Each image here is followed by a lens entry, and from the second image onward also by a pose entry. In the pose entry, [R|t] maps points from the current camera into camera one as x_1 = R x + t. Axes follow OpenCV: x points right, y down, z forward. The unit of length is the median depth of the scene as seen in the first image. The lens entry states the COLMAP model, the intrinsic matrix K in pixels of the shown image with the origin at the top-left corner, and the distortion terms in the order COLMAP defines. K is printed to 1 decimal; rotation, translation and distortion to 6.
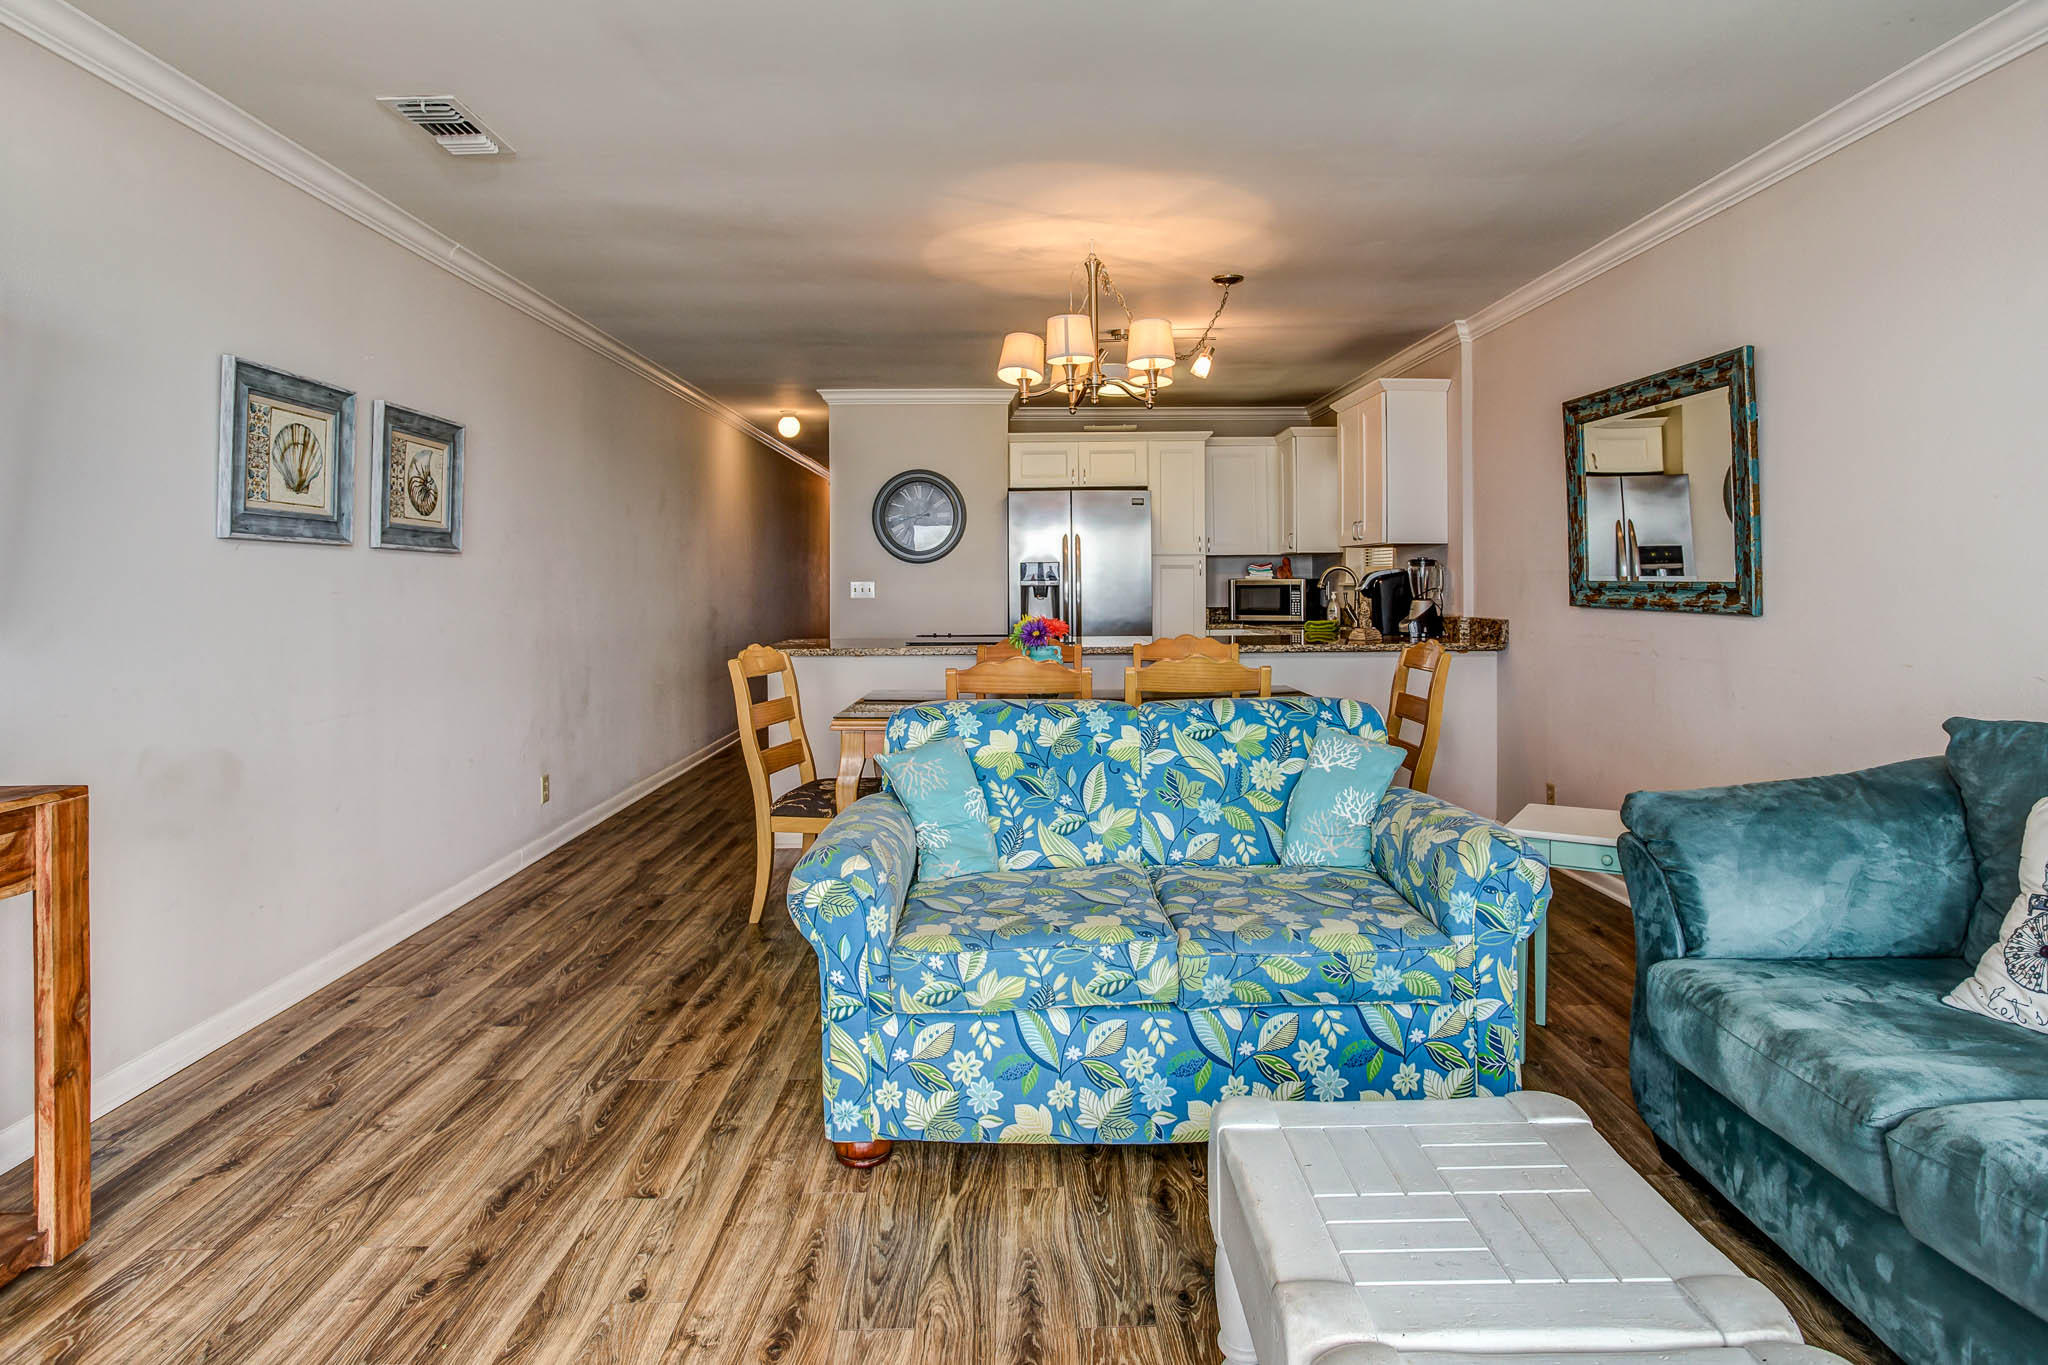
lens RADIAL K [[1133.8, 0, 1022.6], [0, 1133.8, 570.1], [0, 0, 1]] dist [-0.067891, 0.046441]
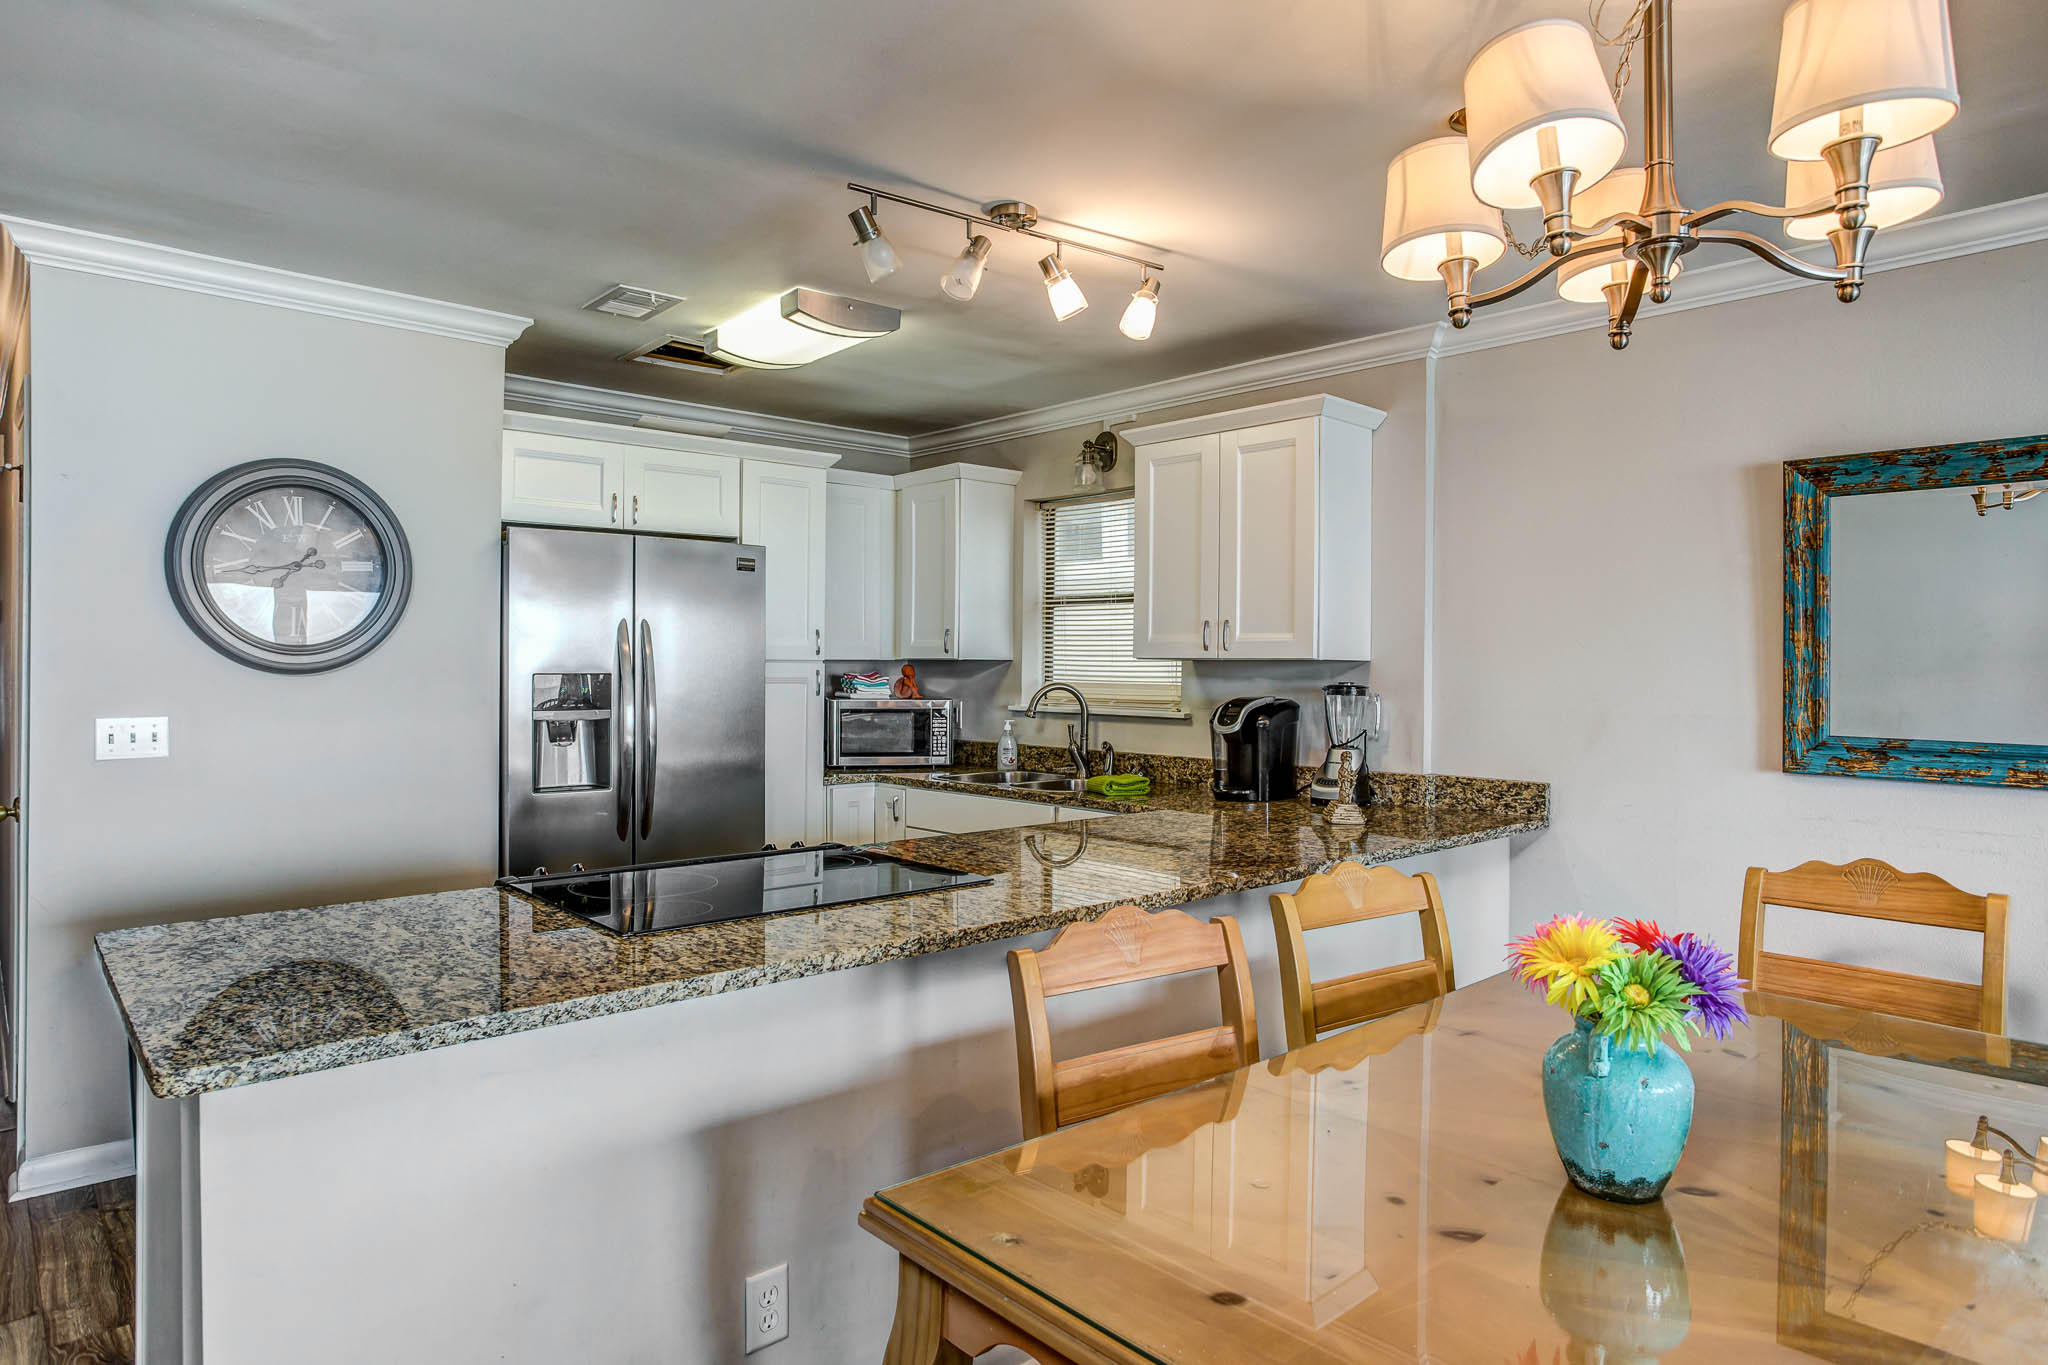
lens RADIAL K [[1184.0, 0, 1023.1], [0, 1184.0, 661.6], [0, 0, 1]] dist [-0.040330, -0.000536]
pose [[0.748019, 0.011528, 0.663577, -0.467514], [-0.016114, 0.999870, 0.000795, -0.041530], [-0.663482, -0.011287, 0.748107, 1.231828]]
